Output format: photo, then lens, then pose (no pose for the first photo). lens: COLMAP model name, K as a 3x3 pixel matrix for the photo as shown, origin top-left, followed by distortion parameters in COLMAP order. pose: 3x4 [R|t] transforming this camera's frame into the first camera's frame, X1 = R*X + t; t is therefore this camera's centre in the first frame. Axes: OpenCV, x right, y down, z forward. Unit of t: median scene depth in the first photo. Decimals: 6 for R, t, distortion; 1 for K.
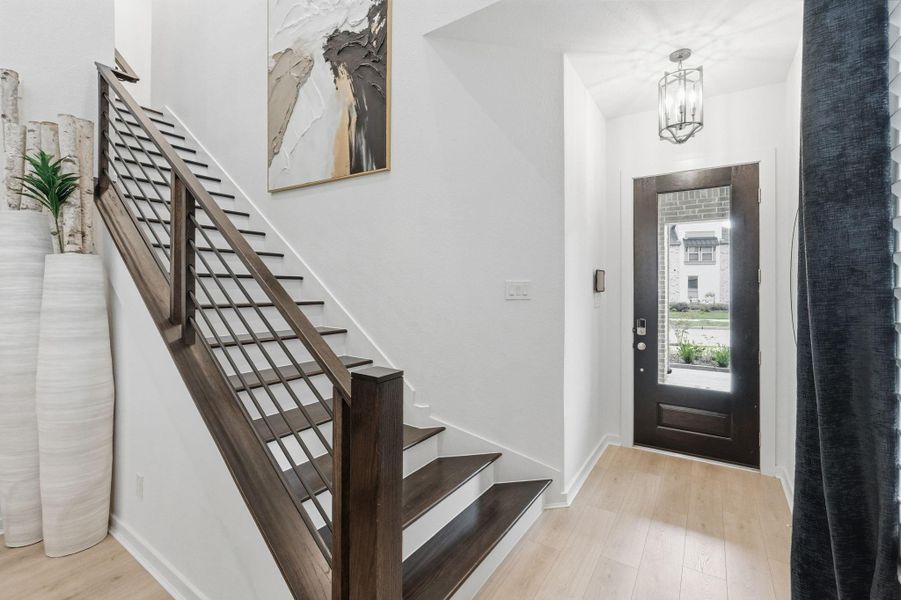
lens RADIAL K [[388.9, 0, 447.3], [0, 388.9, 291.1], [0, 0, 1]] dist [-0.012018, 0.000566]
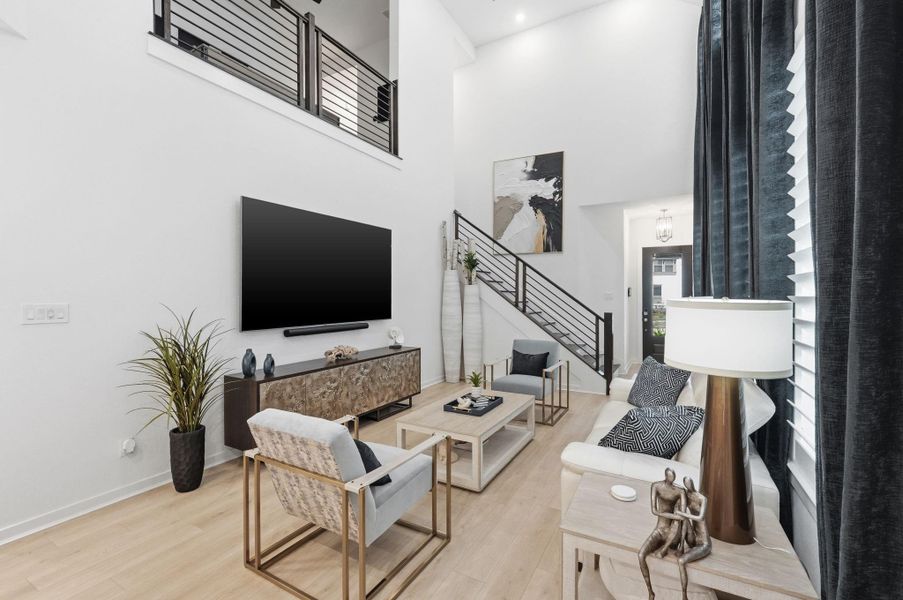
lens RADIAL K [[389.8, 0, 448.3], [0, 389.8, 291.1], [0, 0, 1]] dist [-0.012018, 0.000566]
pose [[0.997122, -0.001864, 0.075790, -1.103103], [0.003307, 0.999815, -0.018927, 0.010892], [-0.075740, 0.019123, 0.996944, -1.580620]]
